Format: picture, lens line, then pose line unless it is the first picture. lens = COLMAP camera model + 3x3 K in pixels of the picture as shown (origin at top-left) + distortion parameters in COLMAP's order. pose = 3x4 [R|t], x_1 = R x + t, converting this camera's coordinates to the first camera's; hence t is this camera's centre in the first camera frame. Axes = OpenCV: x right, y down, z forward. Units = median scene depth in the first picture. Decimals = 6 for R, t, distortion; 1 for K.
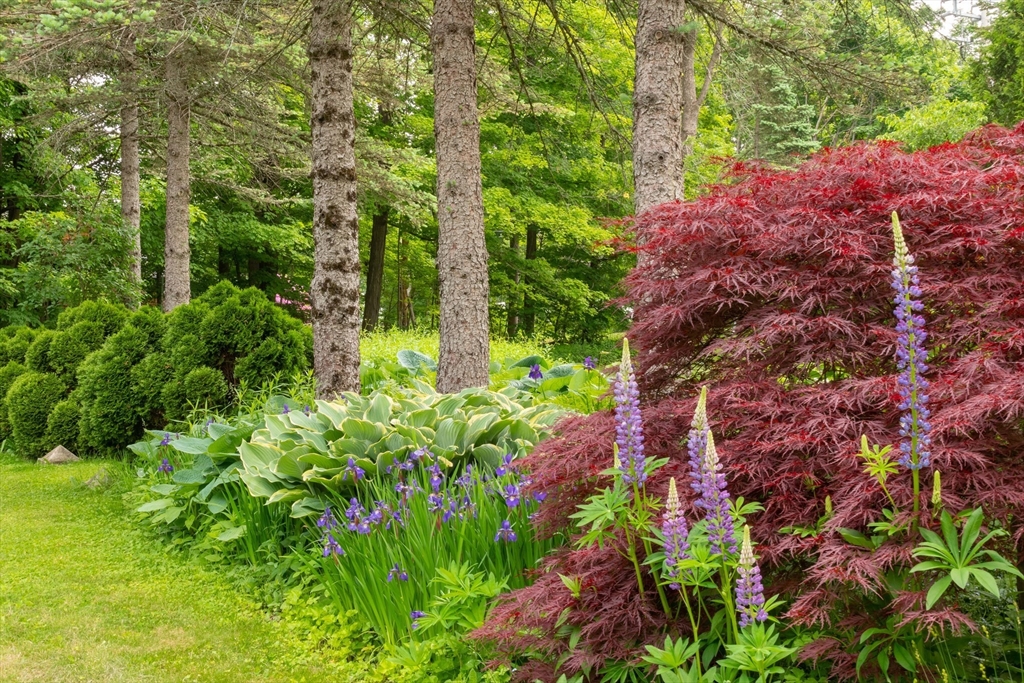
lens RADIAL K [[1509.5, 0, 512.3], [0, 1509.5, 342.4], [0, 0, 1]] dist [-0.012681, 0.000000]
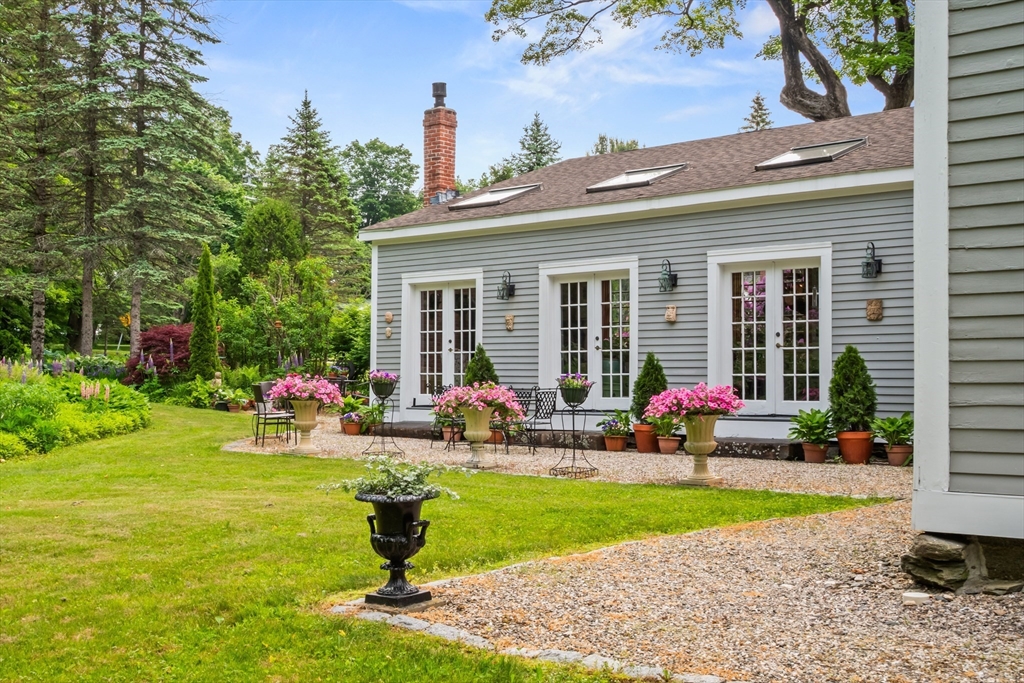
lens RADIAL K [[1206.4, 0, 512.5], [0, 1206.4, 341.7], [0, 0, 1]] dist [0.017851, 0.000000]
pose [[0.893308, 0.012885, 0.449260, -1.070280], [-0.014573, 0.999894, 0.000301, -0.077909], [-0.449208, -0.006816, 0.893401, -5.805282]]
